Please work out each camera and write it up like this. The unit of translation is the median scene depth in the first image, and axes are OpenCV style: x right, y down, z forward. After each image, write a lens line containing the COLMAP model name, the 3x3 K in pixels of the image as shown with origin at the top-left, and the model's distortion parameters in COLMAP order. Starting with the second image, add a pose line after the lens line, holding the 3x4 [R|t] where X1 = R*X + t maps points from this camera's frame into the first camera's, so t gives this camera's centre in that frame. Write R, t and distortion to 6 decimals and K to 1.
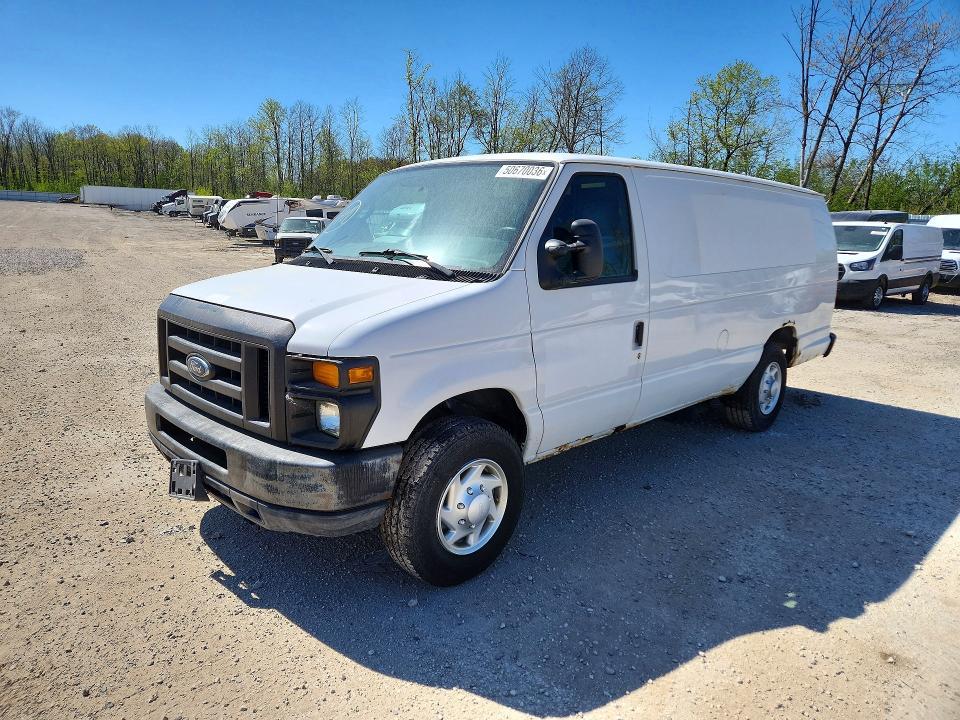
lens RADIAL K [[656.7, 0, 480.0], [0, 656.7, 360.0], [0, 0, 1]] dist [0.030315, -0.000640]
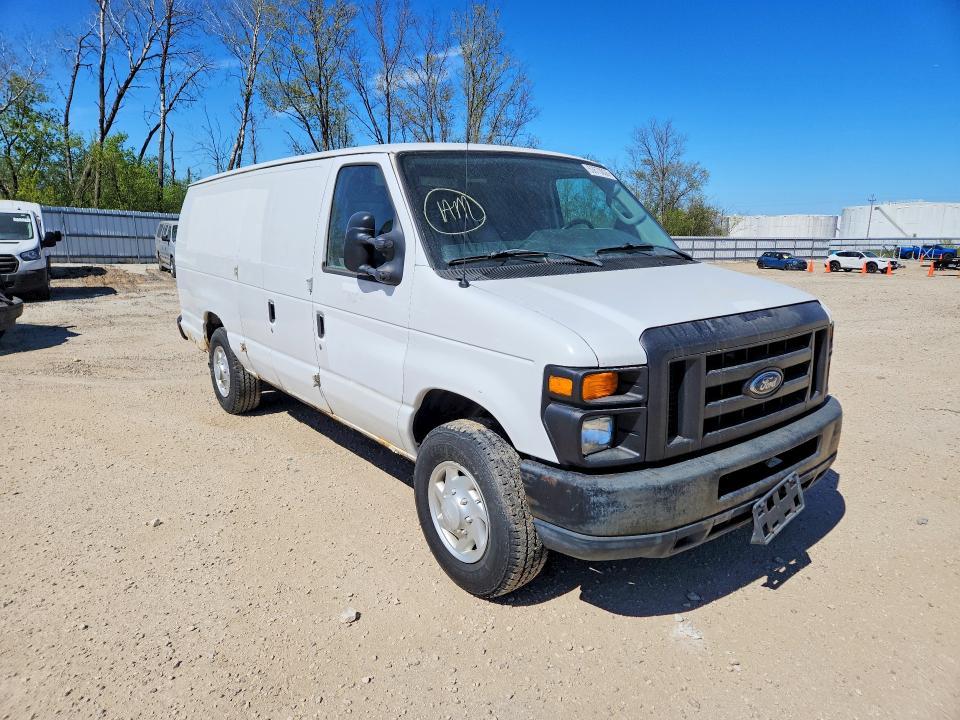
lens RADIAL K [[639.1, 0, 483.7], [0, 639.1, 363.4], [0, 0, 1]] dist [0.087825, -0.081397]
pose [[0.096542, -0.233130, 0.967641, -0.837630], [0.201418, 0.956645, 0.210385, -0.176307], [-0.974736, 0.174589, 0.139313, 0.797929]]
